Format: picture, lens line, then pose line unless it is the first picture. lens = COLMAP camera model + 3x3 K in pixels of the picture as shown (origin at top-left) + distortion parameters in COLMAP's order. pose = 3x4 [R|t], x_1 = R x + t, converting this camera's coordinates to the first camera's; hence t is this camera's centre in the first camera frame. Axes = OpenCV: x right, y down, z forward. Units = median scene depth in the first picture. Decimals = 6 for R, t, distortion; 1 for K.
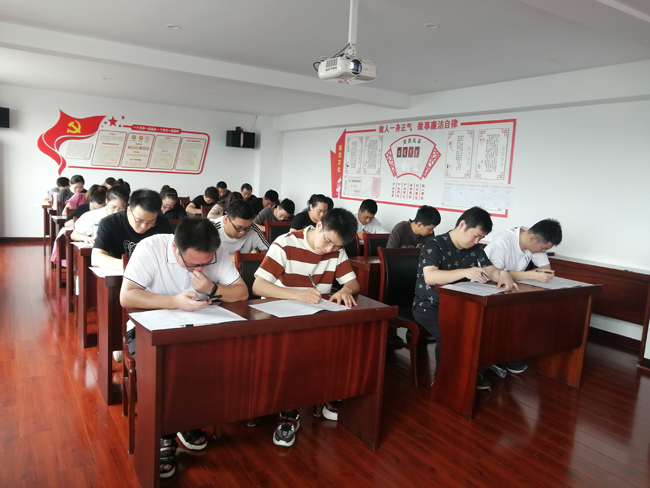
lens RADIAL K [[511.0, 0, 325.0], [0, 511.0, 244.0], [0, 0, 1]] dist [-0.078841, 0.004133]
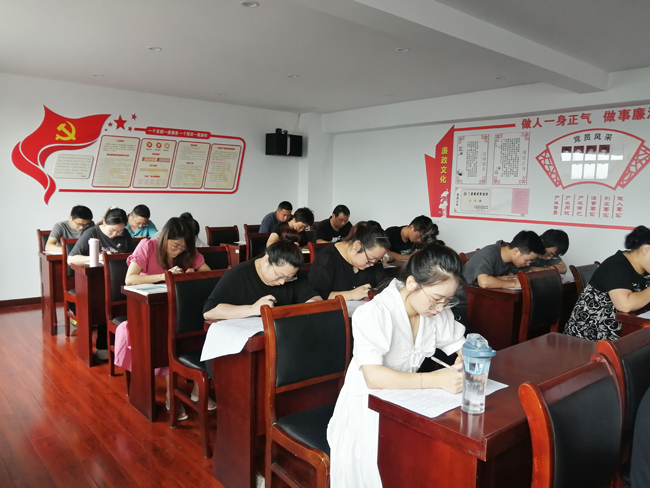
lens RADIAL K [[511.0, 0, 325.0], [0, 511.0, 244.0], [0, 0, 1]] dist [-0.078841, 0.004133]
pose [[0.988022, -0.058458, 0.142813, -0.259032], [0.060996, 0.998047, -0.013455, -0.051655], [-0.141748, 0.022005, 0.989658, 0.284460]]
